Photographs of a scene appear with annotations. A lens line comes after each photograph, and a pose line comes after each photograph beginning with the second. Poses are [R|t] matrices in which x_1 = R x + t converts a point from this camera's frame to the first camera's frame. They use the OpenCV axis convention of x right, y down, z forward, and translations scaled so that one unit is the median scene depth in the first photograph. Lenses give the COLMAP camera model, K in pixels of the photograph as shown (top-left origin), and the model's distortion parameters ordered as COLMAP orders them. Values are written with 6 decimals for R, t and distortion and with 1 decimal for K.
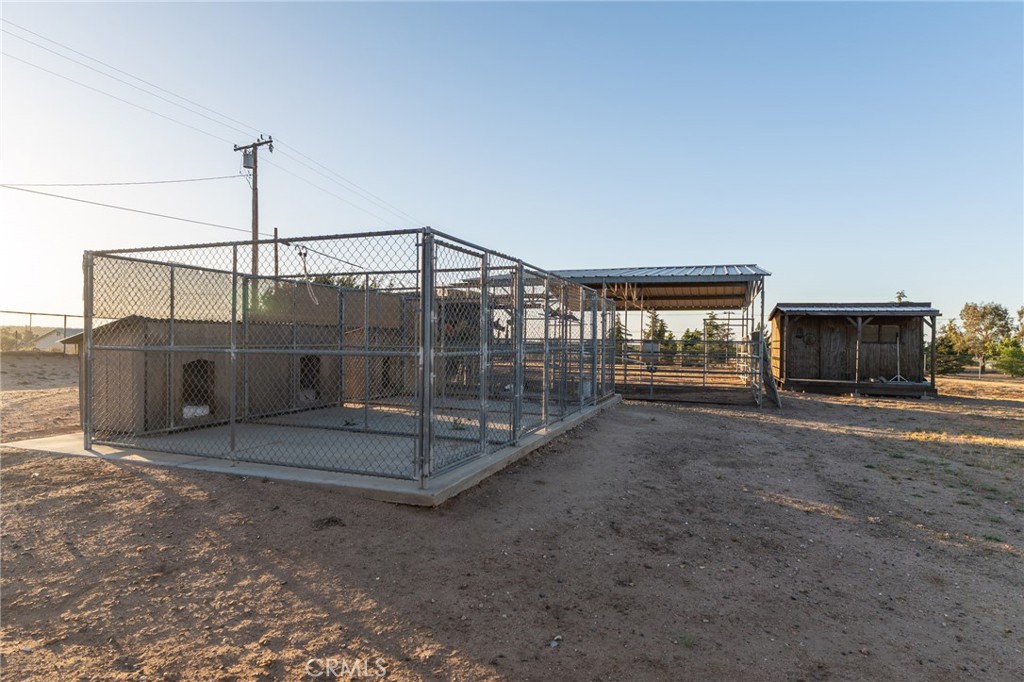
lens RADIAL K [[555.1, 0, 512.0], [0, 555.1, 341.0], [0, 0, 1]] dist [-0.000665, -0.000138]
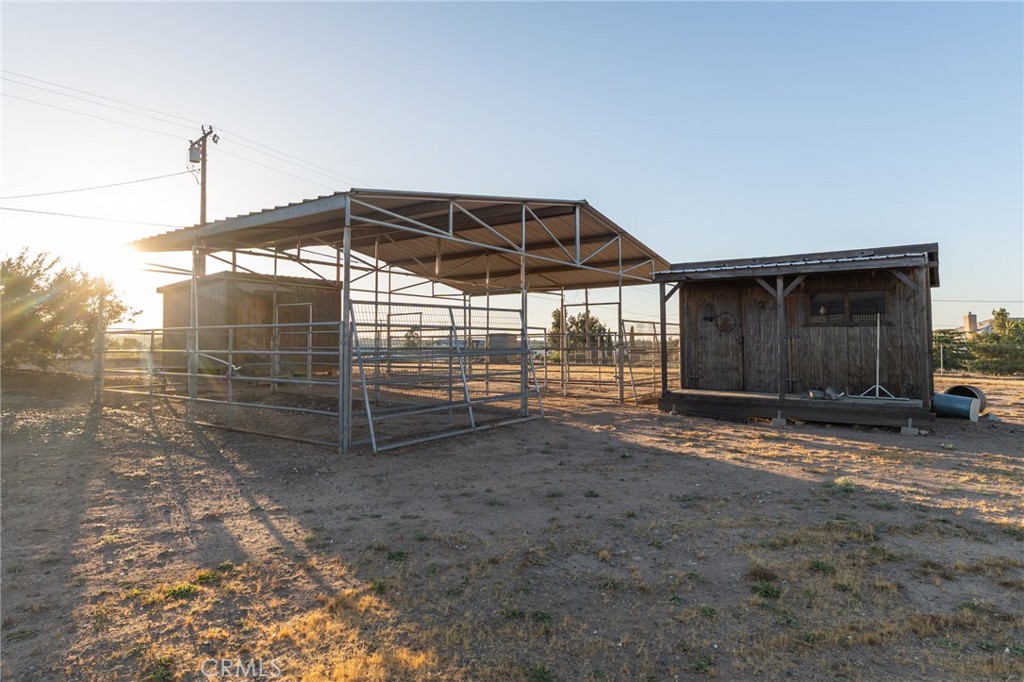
lens RADIAL K [[555.1, 0, 512.0], [0, 555.1, 341.0], [0, 0, 1]] dist [-0.000665, -0.000138]
pose [[0.958309, -0.014831, -0.285348, 0.488334], [0.012203, 0.999865, -0.010983, 0.020249], [0.285472, 0.007043, 0.958361, 0.375034]]
